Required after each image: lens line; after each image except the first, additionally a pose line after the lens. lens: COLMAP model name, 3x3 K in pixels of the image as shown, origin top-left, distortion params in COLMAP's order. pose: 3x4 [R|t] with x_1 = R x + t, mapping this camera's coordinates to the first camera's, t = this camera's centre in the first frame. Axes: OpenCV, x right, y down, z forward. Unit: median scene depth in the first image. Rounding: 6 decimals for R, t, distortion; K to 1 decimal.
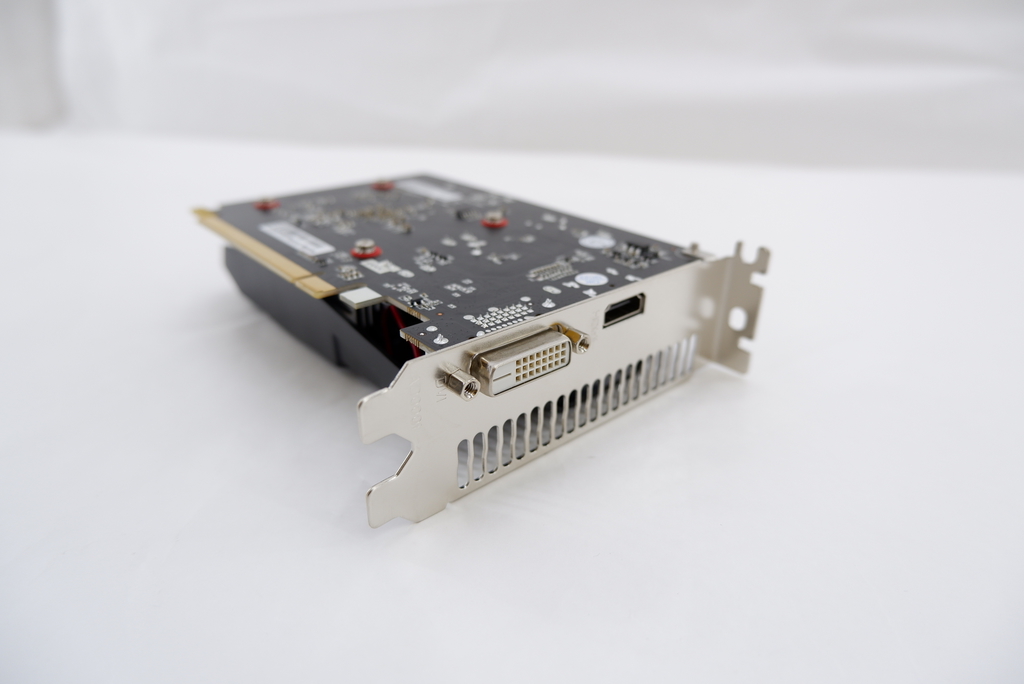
lens RADIAL K [[673.1, 0, 512.0], [0, 673.1, 342.0], [0, 0, 1]] dist [-0.001890, 0.000717]
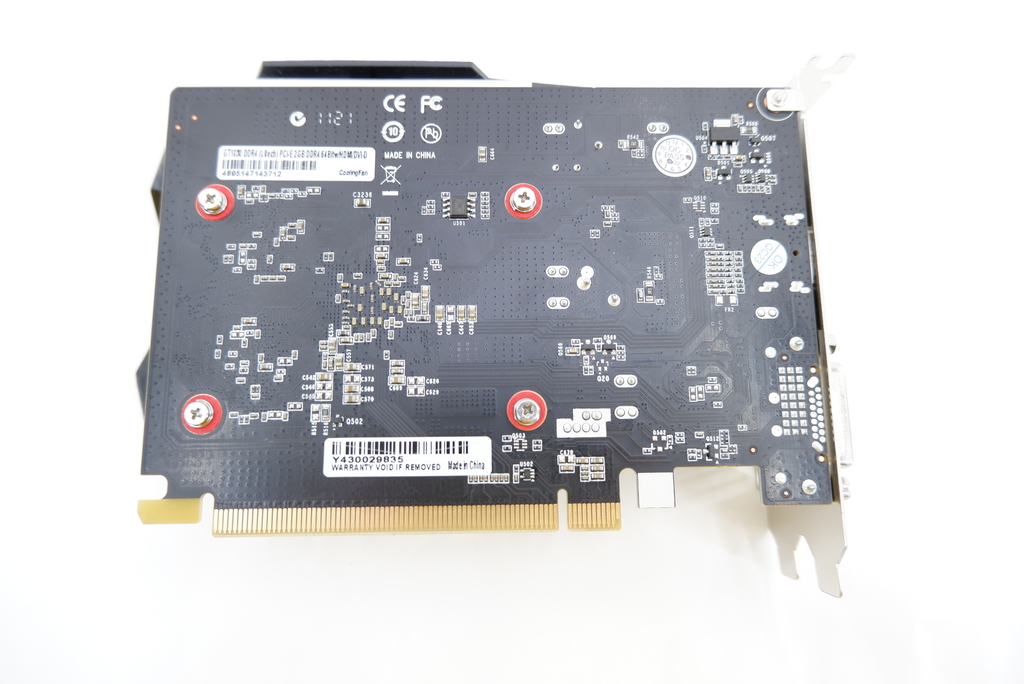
lens RADIAL K [[673.1, 0, 512.0], [0, 673.1, 342.0], [0, 0, 1]] dist [-0.001890, 0.000717]
pose [[0.645320, -0.752788, 0.129889, -0.278851], [0.321269, 0.421706, 0.847909, -0.847737], [-0.693071, -0.505444, 0.513983, 0.687937]]
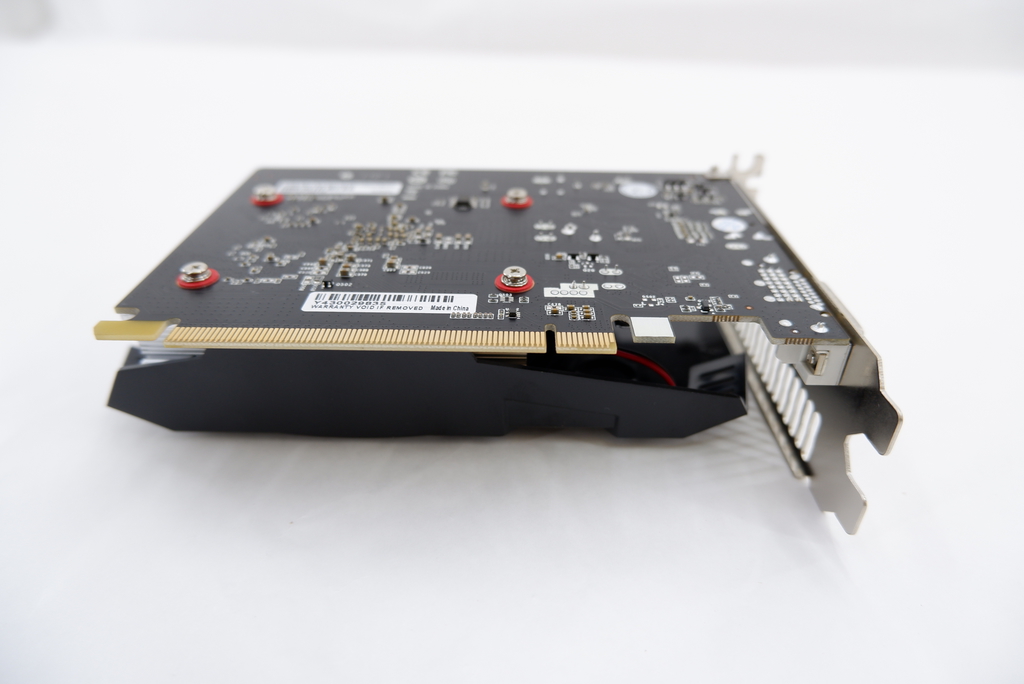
lens RADIAL K [[673.1, 0, 512.0], [0, 673.1, 342.0], [0, 0, 1]] dist [-0.001890, 0.000717]
pose [[0.666860, -0.410638, 0.621831, -0.753453], [0.325981, 0.911142, 0.252104, -0.277448], [-0.670100, 0.034587, 0.741464, 0.452585]]
